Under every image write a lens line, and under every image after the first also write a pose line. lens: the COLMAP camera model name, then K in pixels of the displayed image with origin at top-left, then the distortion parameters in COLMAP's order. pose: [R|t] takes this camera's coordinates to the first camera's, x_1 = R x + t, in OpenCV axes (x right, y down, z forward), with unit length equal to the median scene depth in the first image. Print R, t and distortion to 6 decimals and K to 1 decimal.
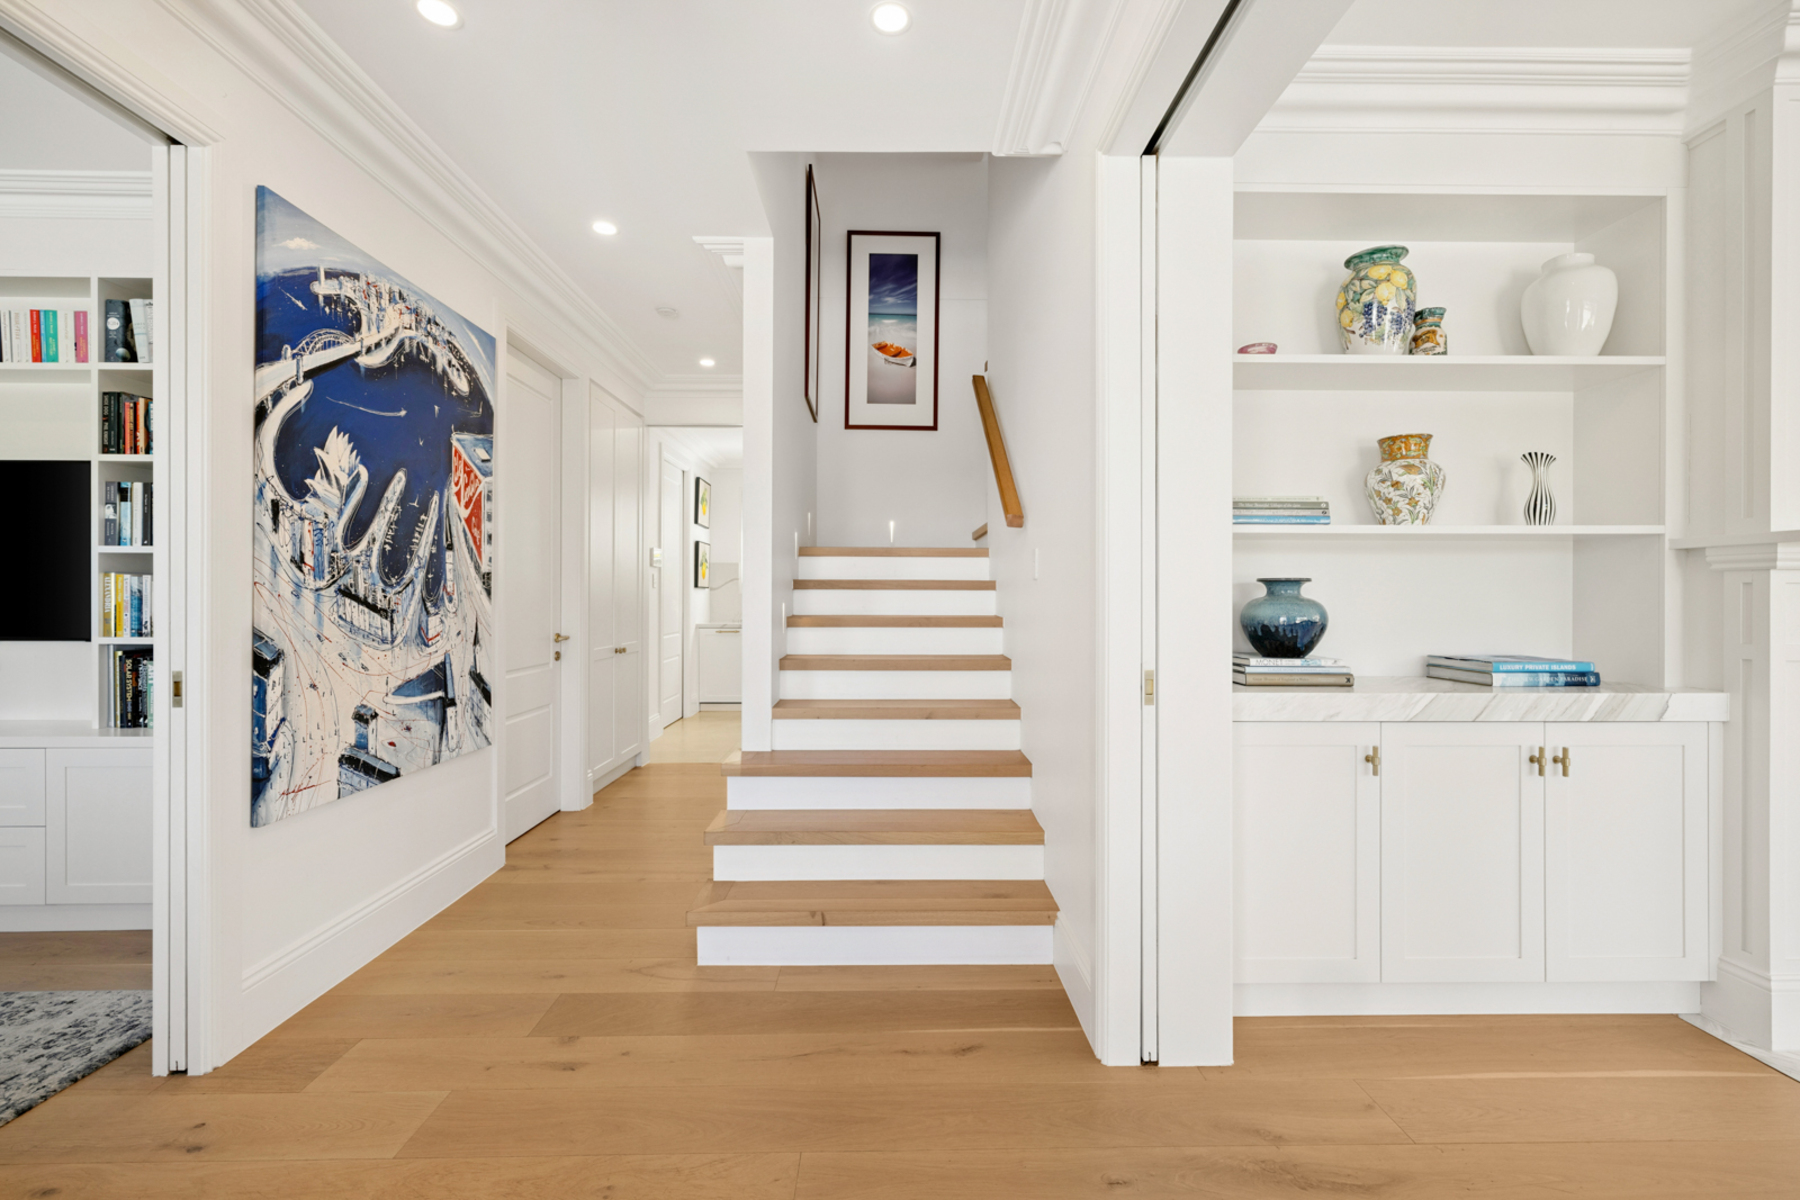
lens RADIAL K [[754.8, 0, 896.4], [0, 754.8, 597.3], [0, 0, 1]] dist [-0.000223, 0.000100]
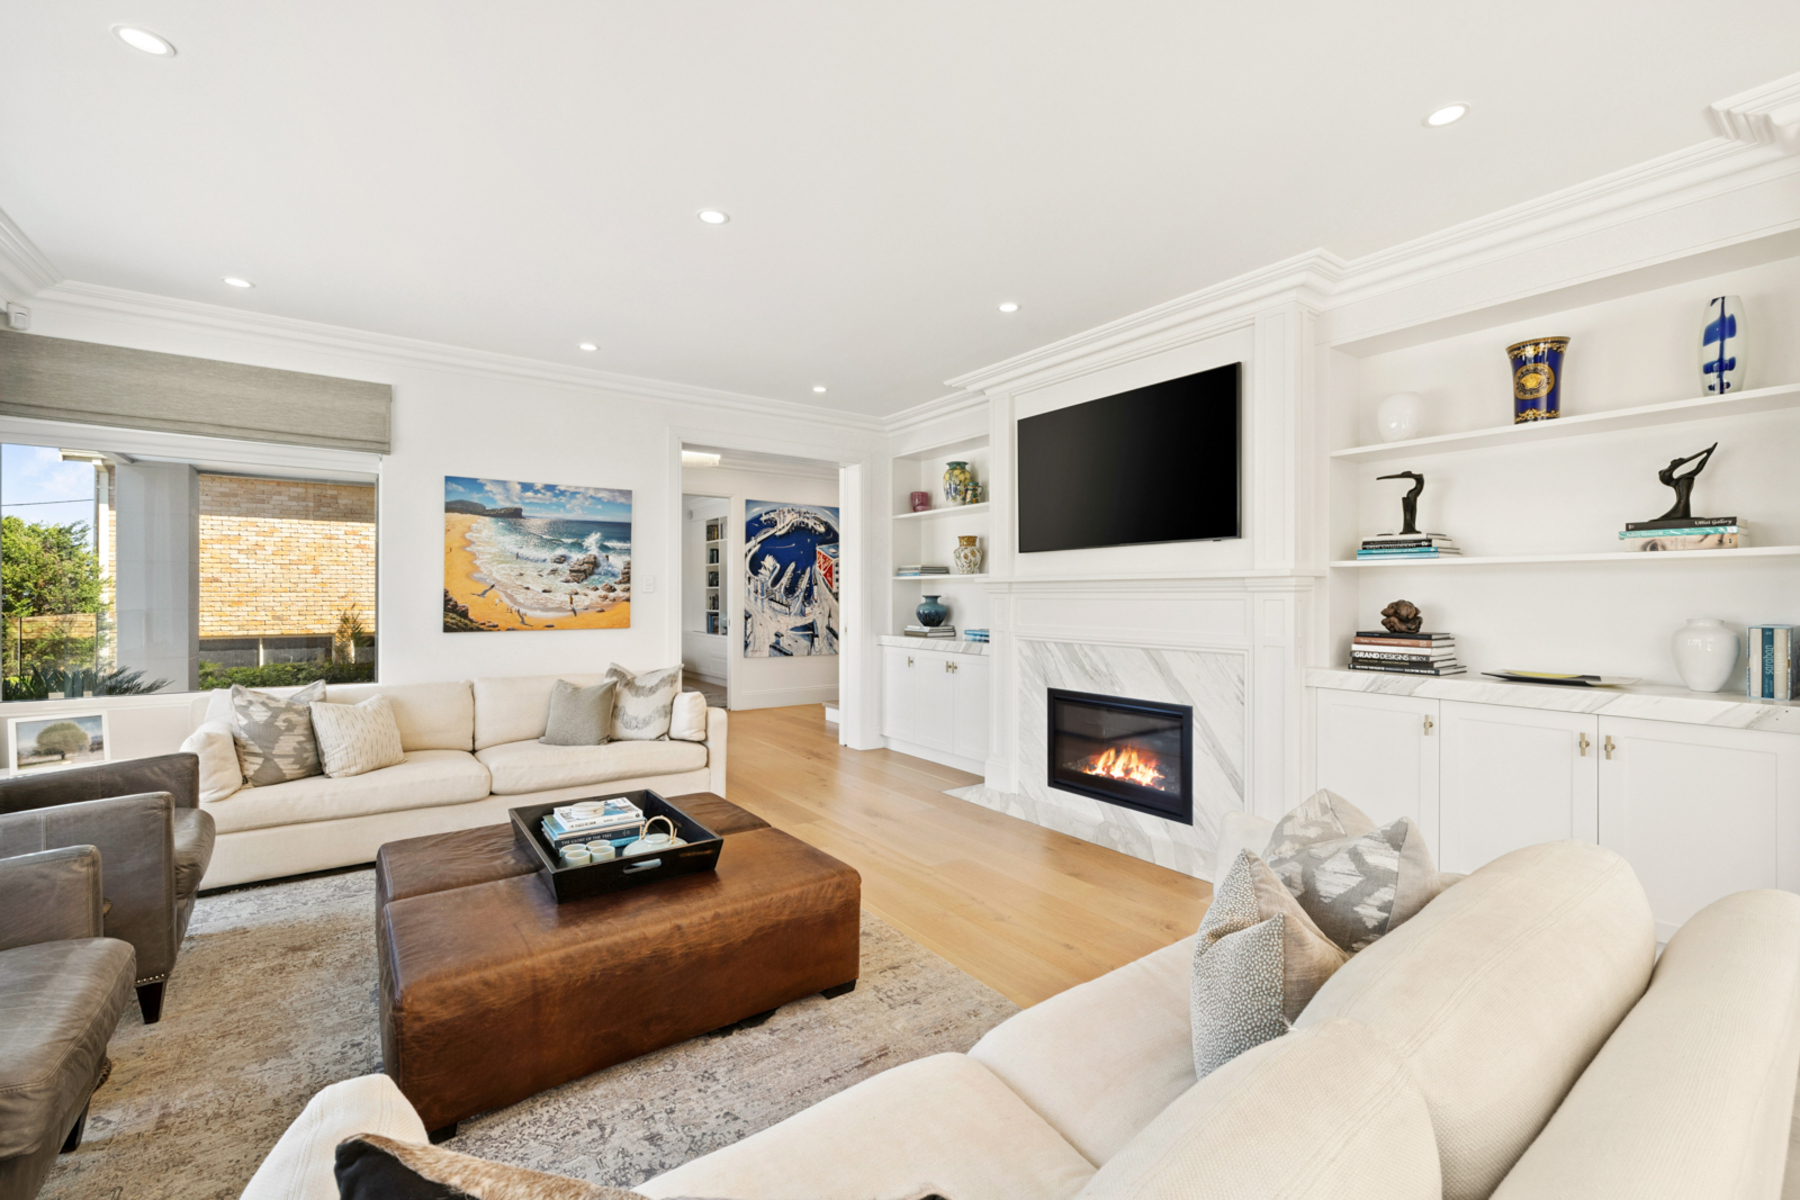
lens RADIAL K [[754.8, 0, 903.5], [0, 754.8, 596.6], [0, 0, 1]] dist [-0.000223, 0.000100]
pose [[0.584688, 0.001659, -0.811256, 2.432250], [-0.005291, 0.999984, -0.001768, -0.016888], [0.811241, 0.005326, 0.584688, -0.565140]]
